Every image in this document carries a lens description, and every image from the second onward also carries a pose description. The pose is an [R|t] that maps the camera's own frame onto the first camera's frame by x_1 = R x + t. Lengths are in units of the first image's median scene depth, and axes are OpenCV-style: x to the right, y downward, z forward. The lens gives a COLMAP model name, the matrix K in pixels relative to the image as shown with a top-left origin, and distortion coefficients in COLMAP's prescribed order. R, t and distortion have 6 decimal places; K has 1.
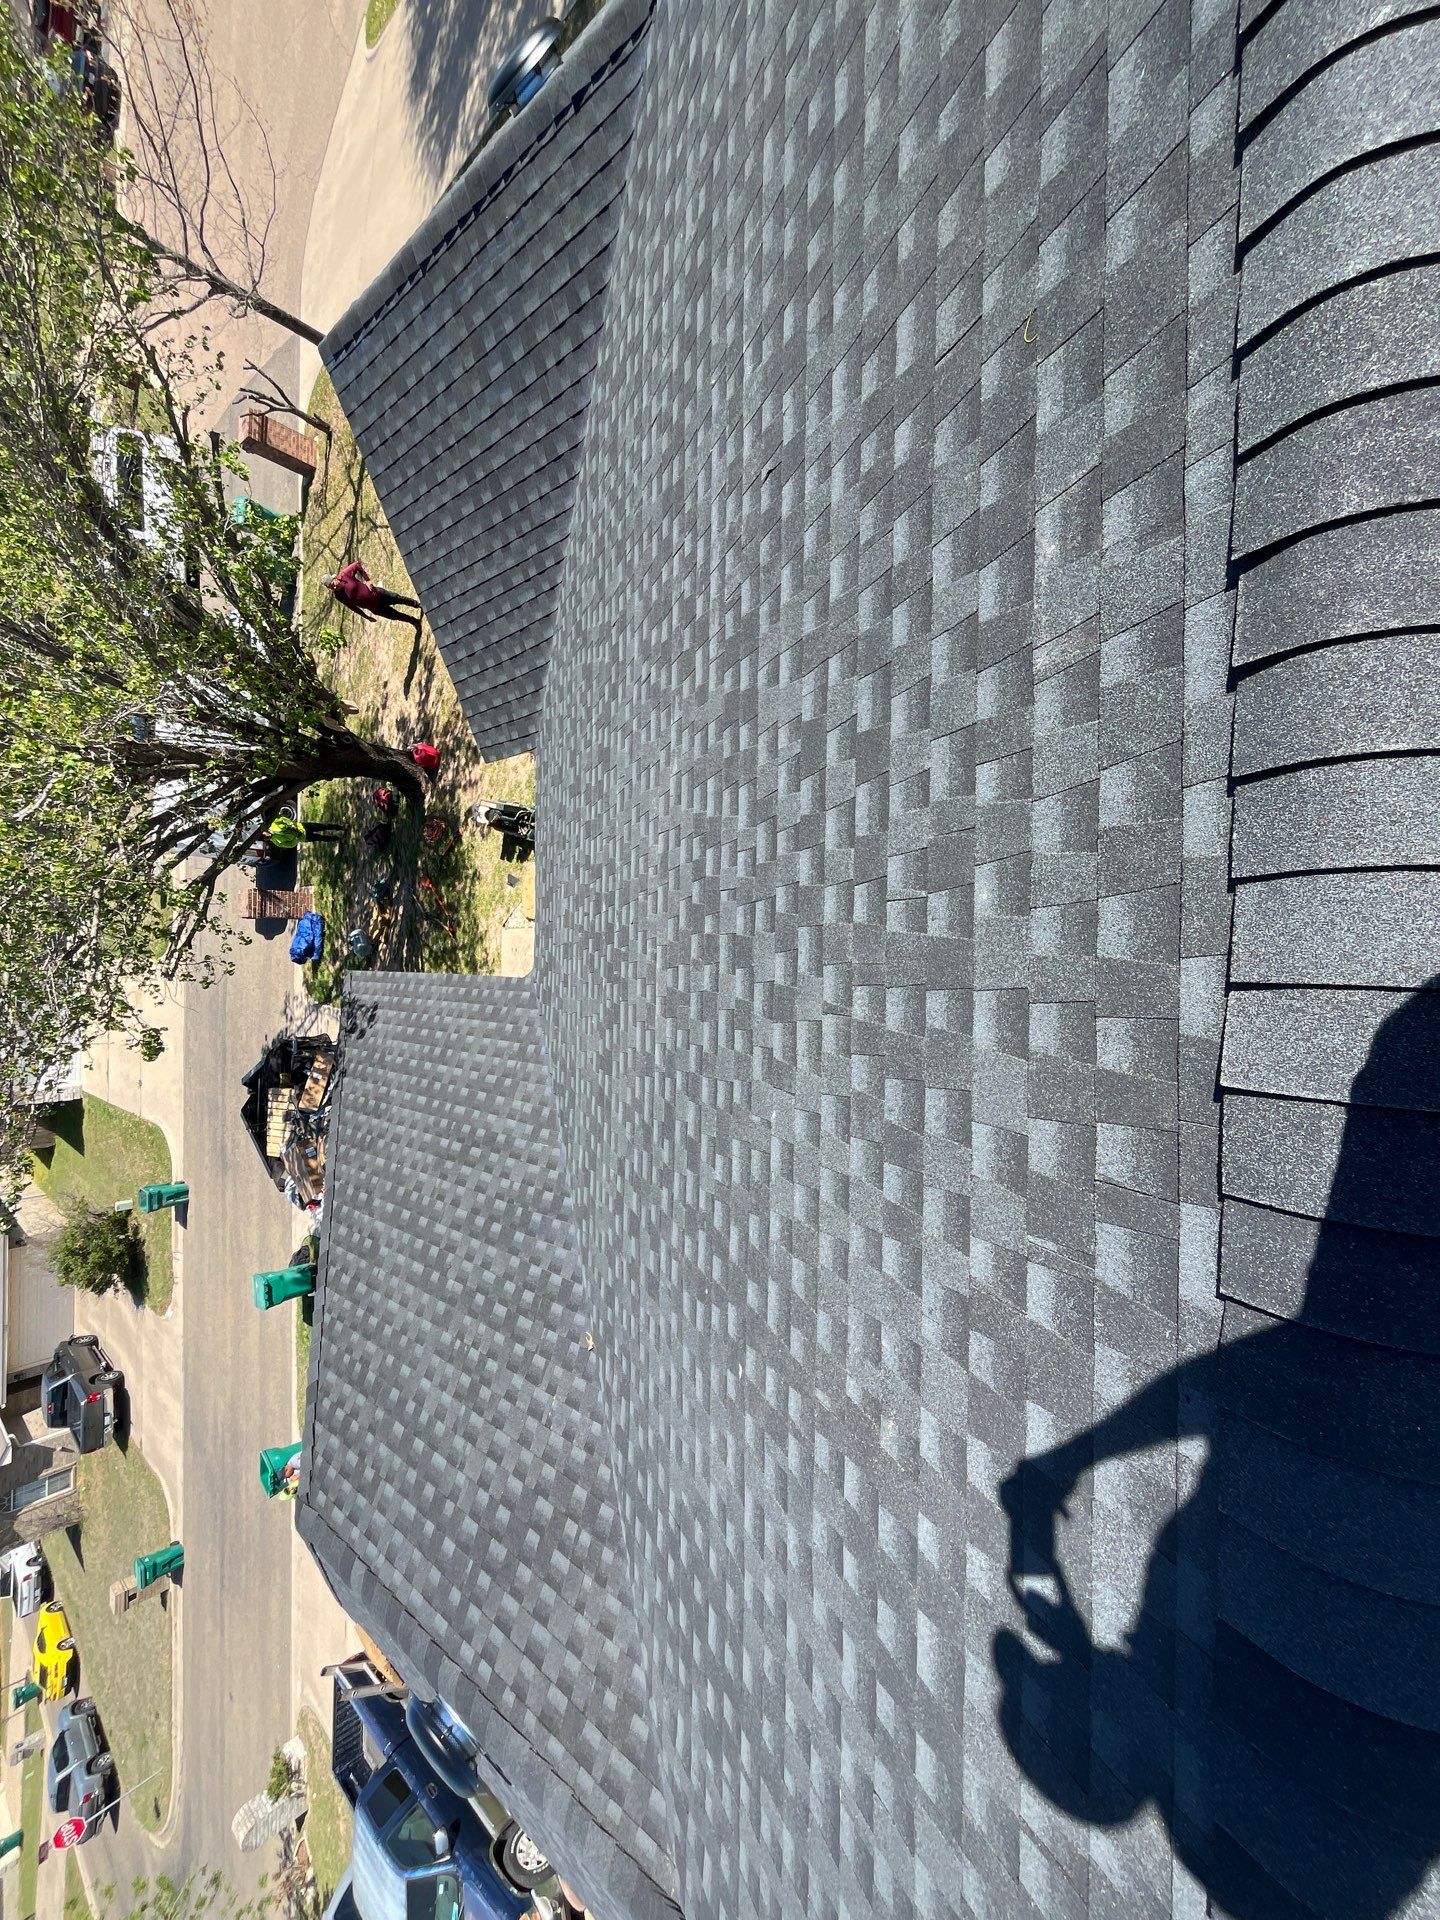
lens RADIAL K [[780.1, 0, 720.1], [0, 780.1, 961.0], [0, 0, 1]] dist [-0.002889, -0.000602]
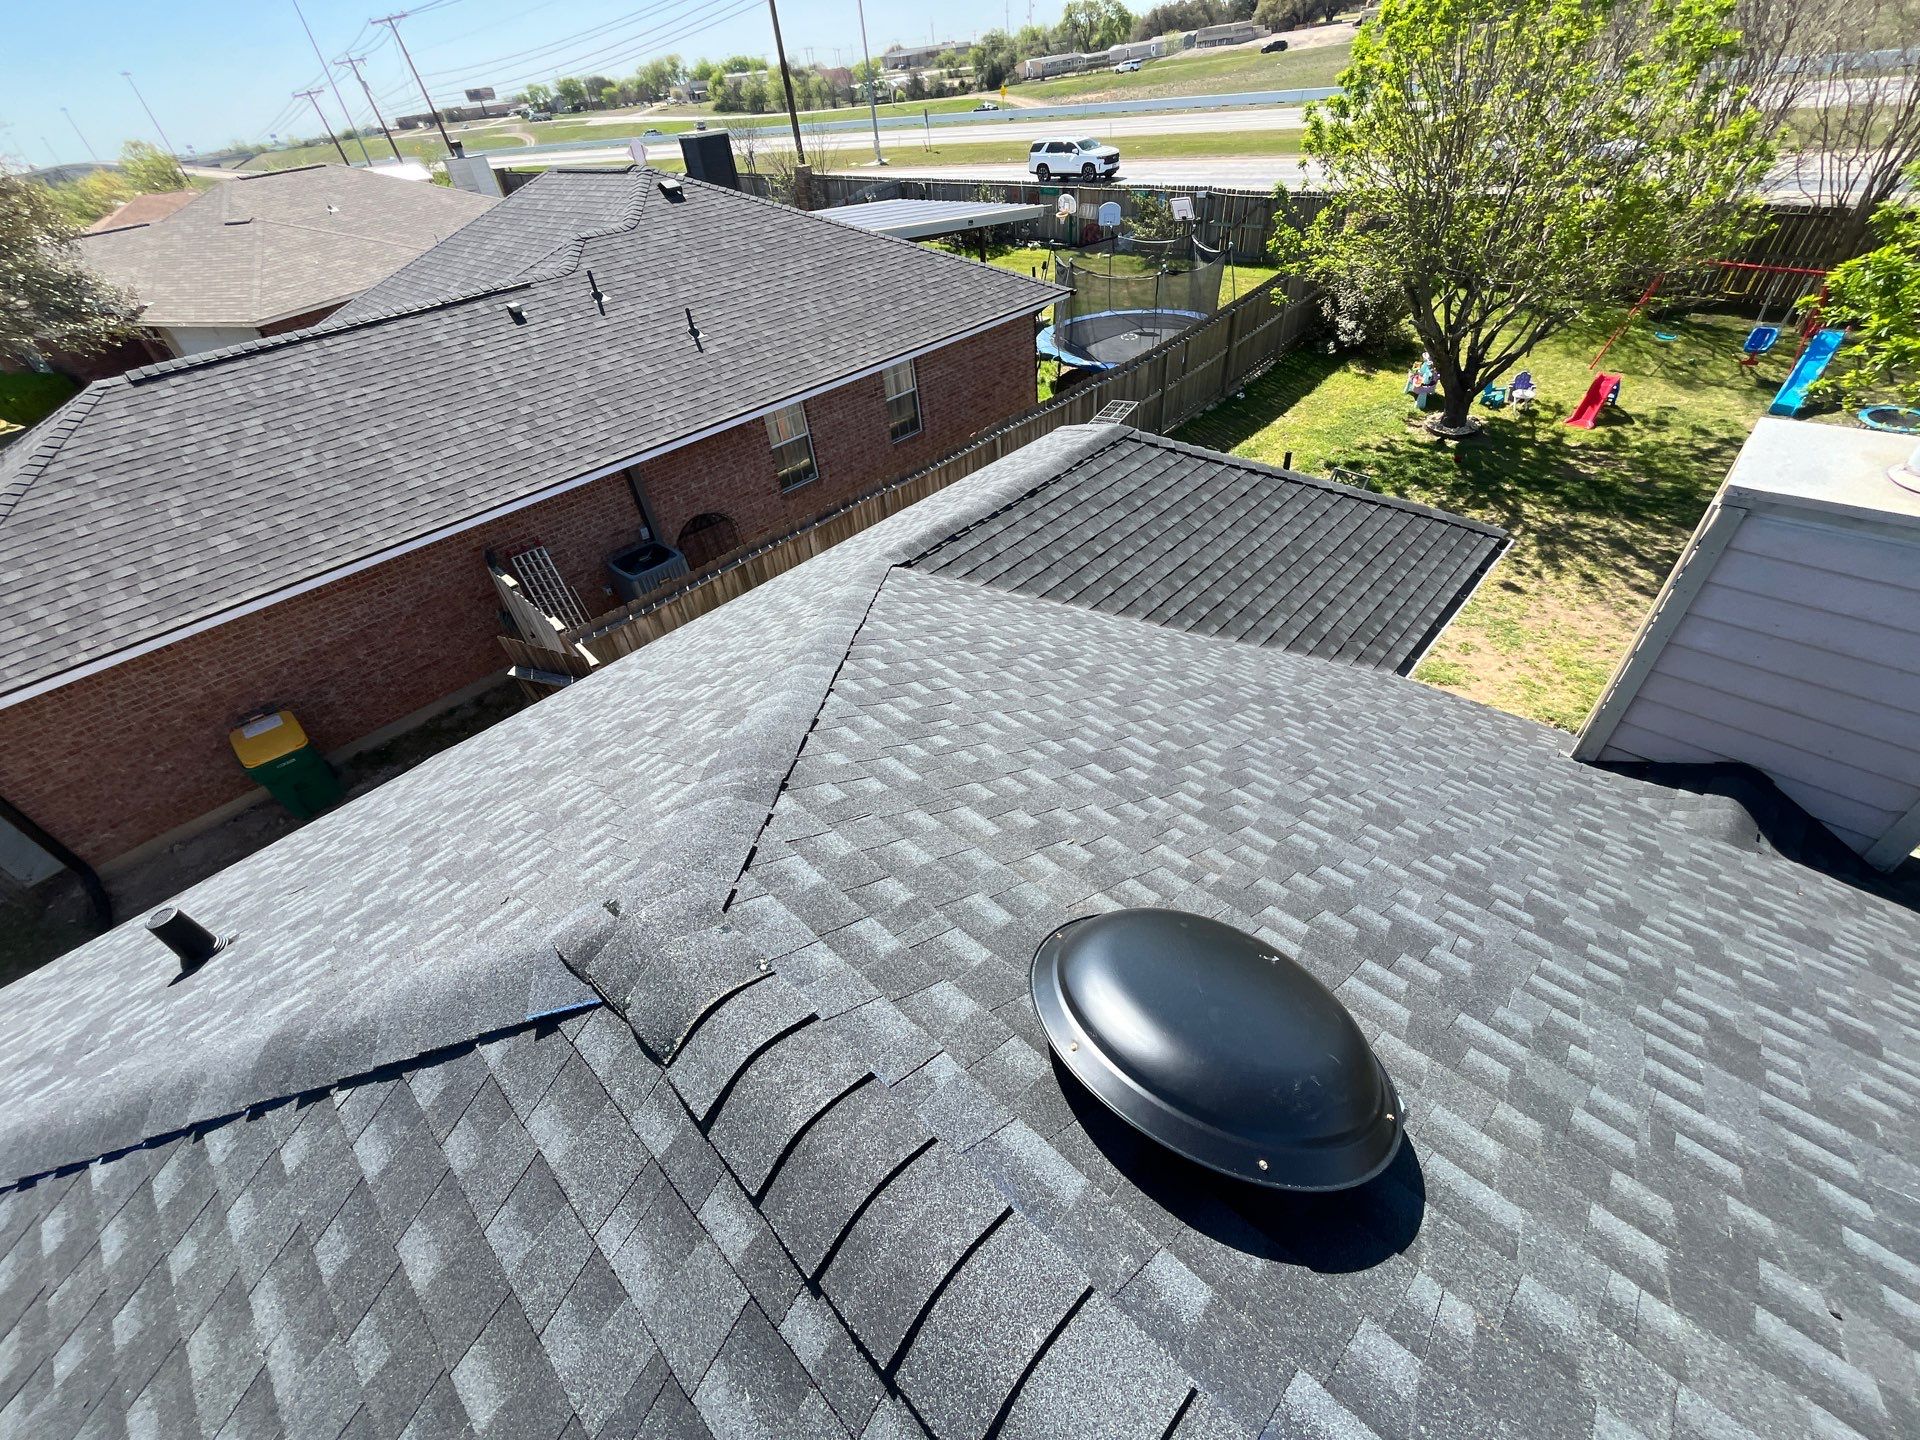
lens RADIAL K [[778.4, 0, 960.0], [0, 778.4, 720.0], [0, 0, 1]] dist [-0.001521, -0.000327]
pose [[0.566460, 0.086324, 0.819556, -0.013193], [0.734900, 0.397079, -0.549772, -0.129821], [-0.372887, 0.913716, 0.161489, 0.016816]]
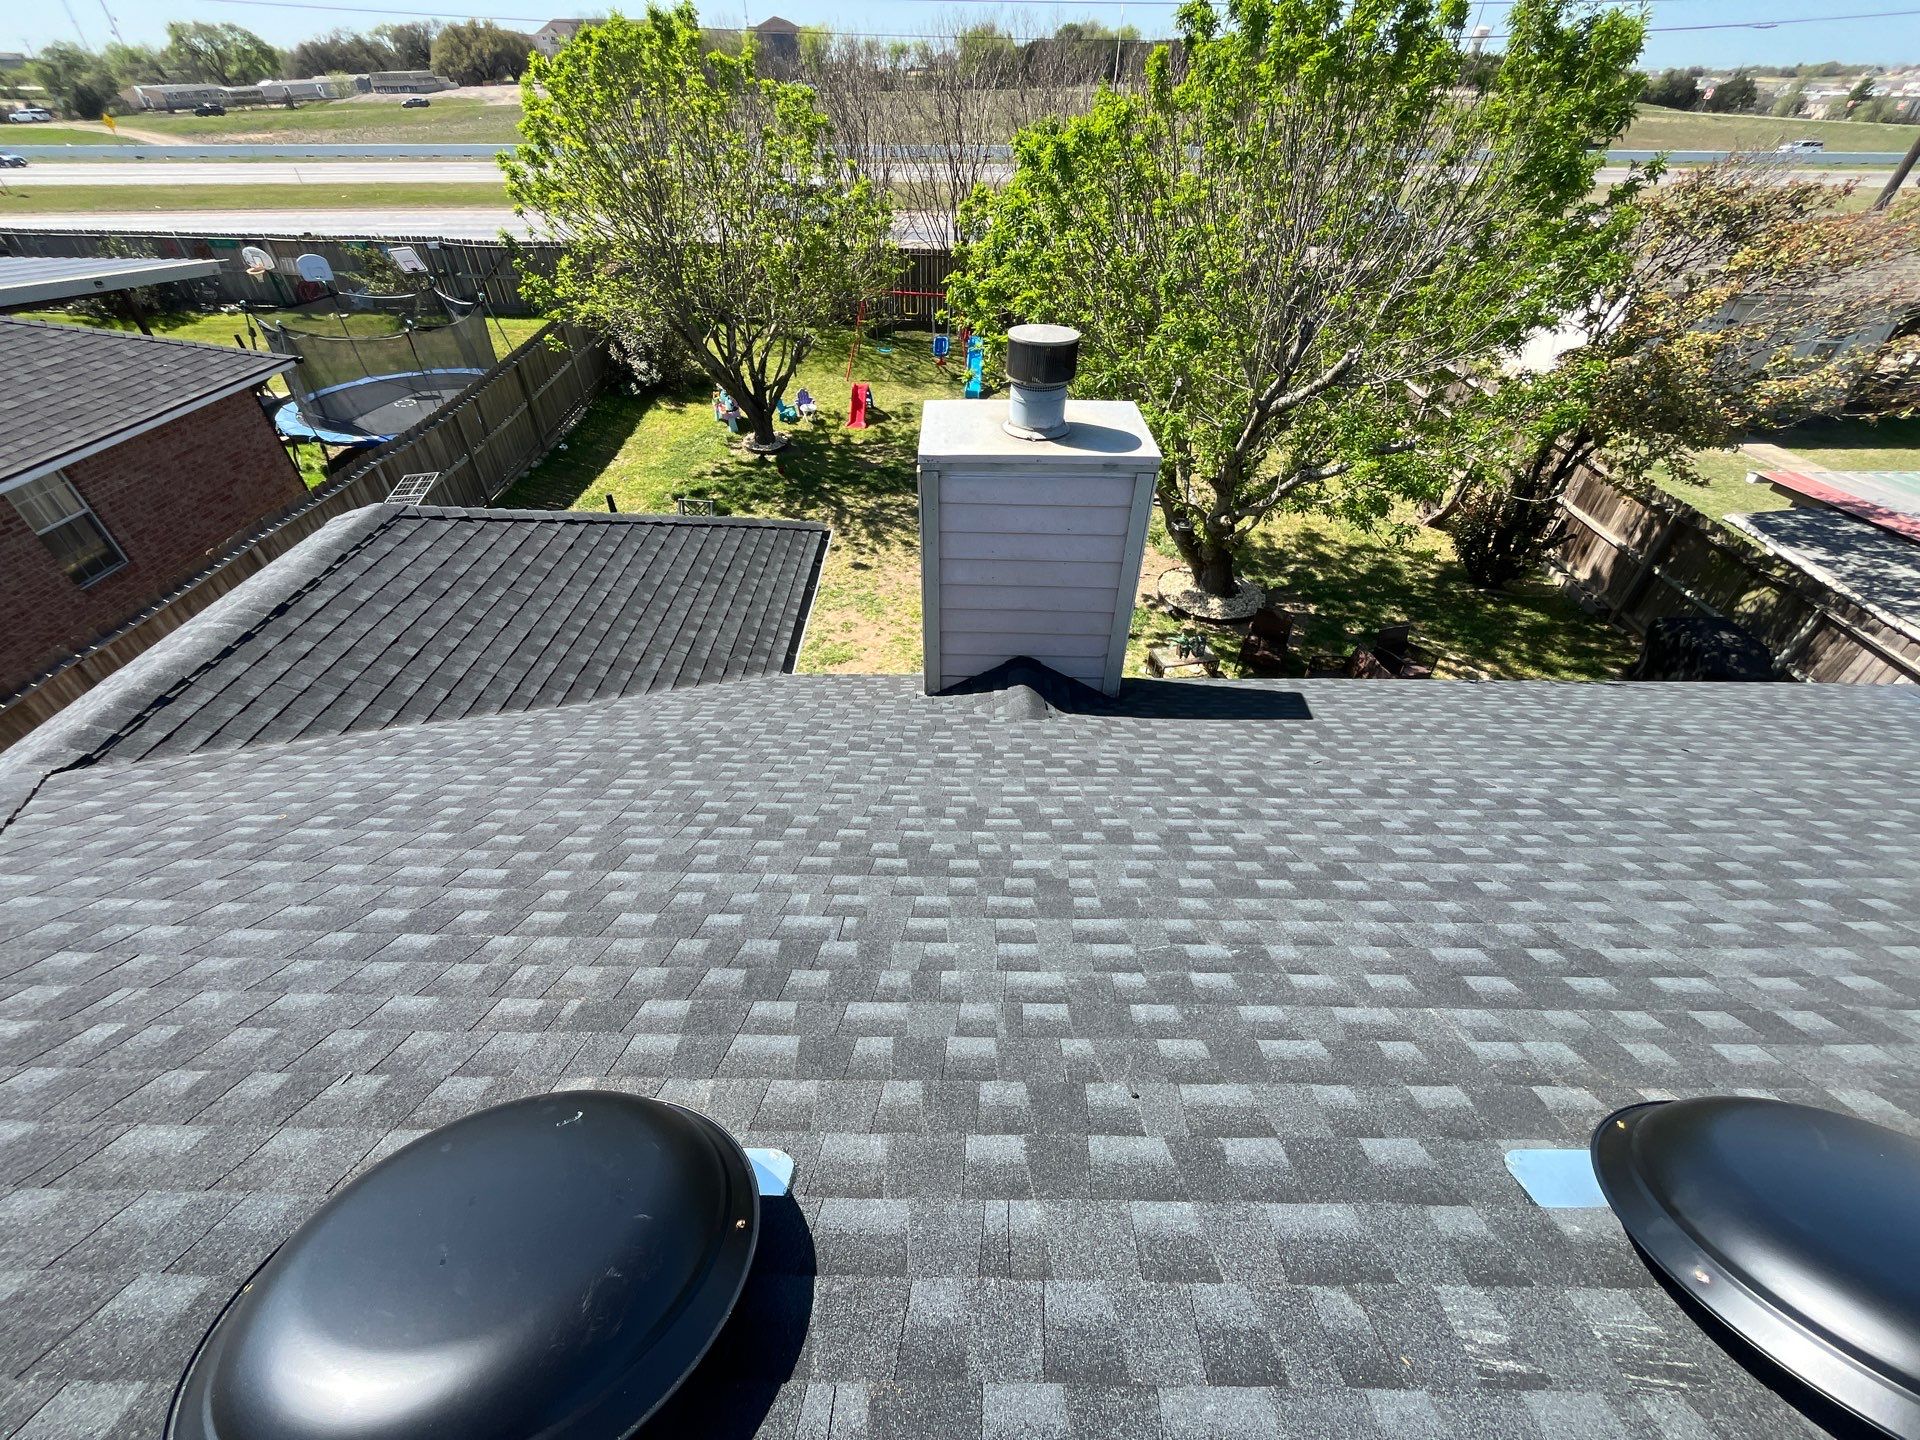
lens RADIAL K [[779.7, 0, 956.8], [0, 779.7, 723.6], [0, 0, 1]] dist [-0.004872, -0.000143]
pose [[-0.017427, 0.008257, 0.999814, 0.039231], [0.999804, 0.009581, 0.017348, -0.082869], [-0.009436, 0.999920, -0.008422, -0.004310]]
